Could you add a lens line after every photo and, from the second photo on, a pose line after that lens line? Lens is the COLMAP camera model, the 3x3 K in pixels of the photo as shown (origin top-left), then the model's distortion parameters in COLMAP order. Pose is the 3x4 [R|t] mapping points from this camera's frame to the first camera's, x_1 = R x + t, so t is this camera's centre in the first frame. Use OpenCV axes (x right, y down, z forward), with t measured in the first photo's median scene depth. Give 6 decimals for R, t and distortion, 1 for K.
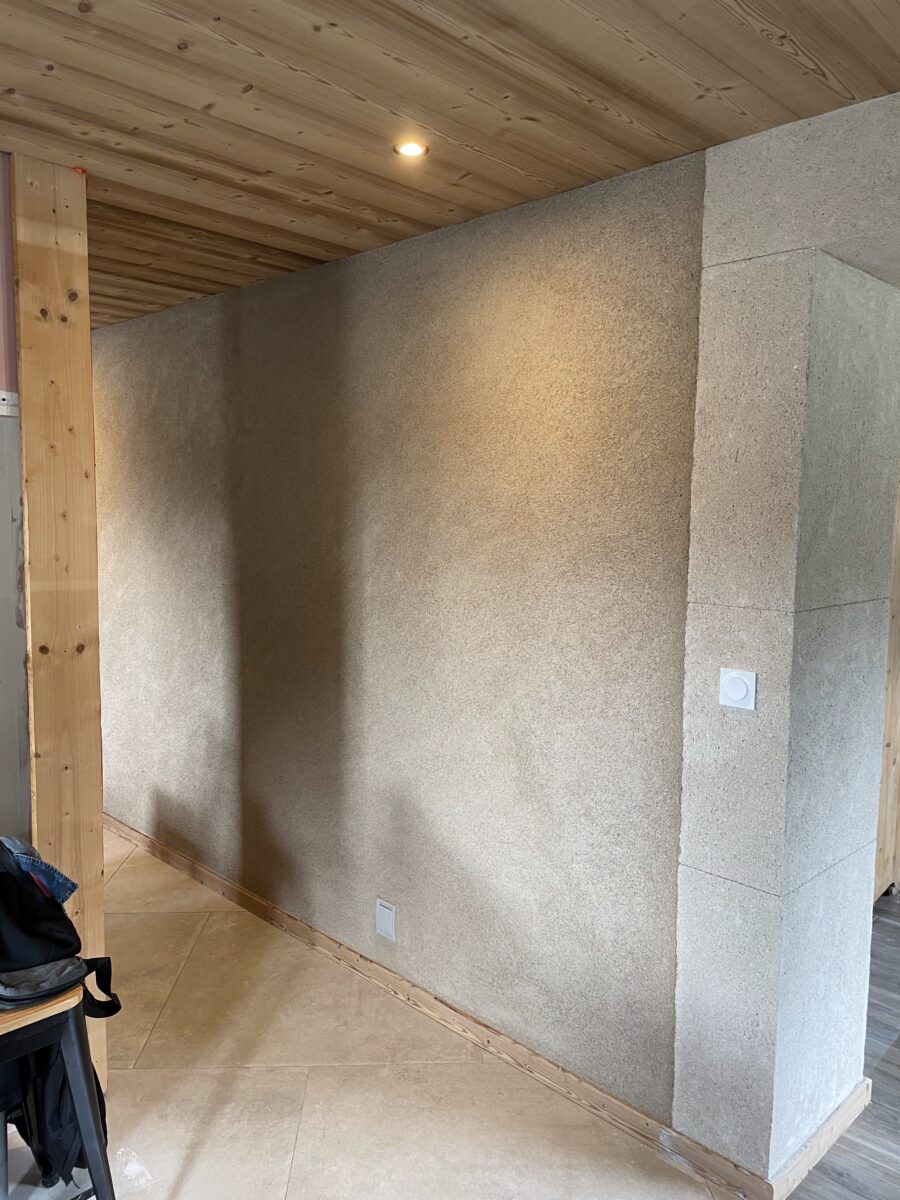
lens RADIAL K [[901.7, 0, 450.1], [0, 901.7, 598.3], [0, 0, 1]] dist [0.020832, -0.061000]
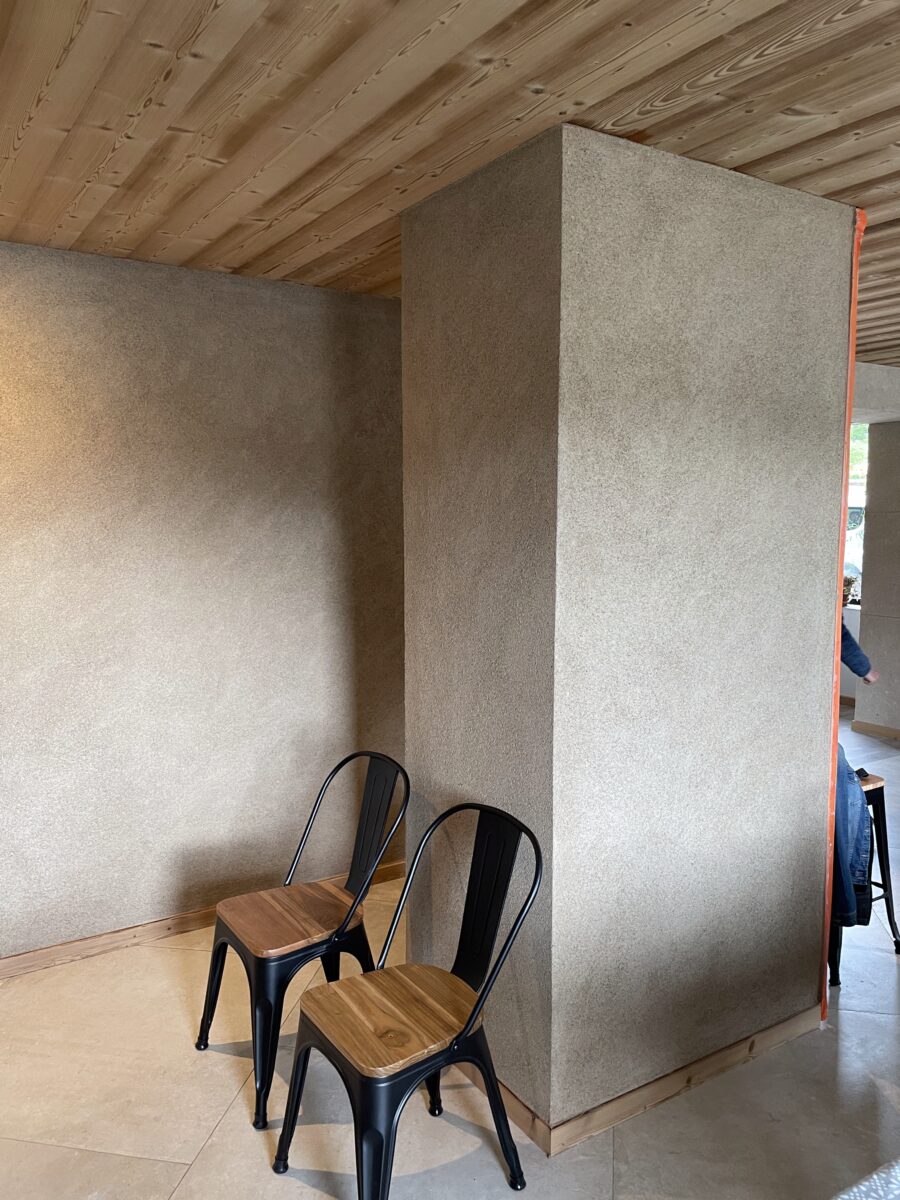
lens RADIAL K [[901.7, 0, 449.8], [0, 901.7, 600.1], [0, 0, 1]] dist [0.020832, -0.061000]
pose [[0.209491, -0.113915, 0.971152, -1.141796], [0.094557, 0.990896, 0.095833, -0.074712], [-0.973228, 0.071753, 0.218356, 0.627301]]
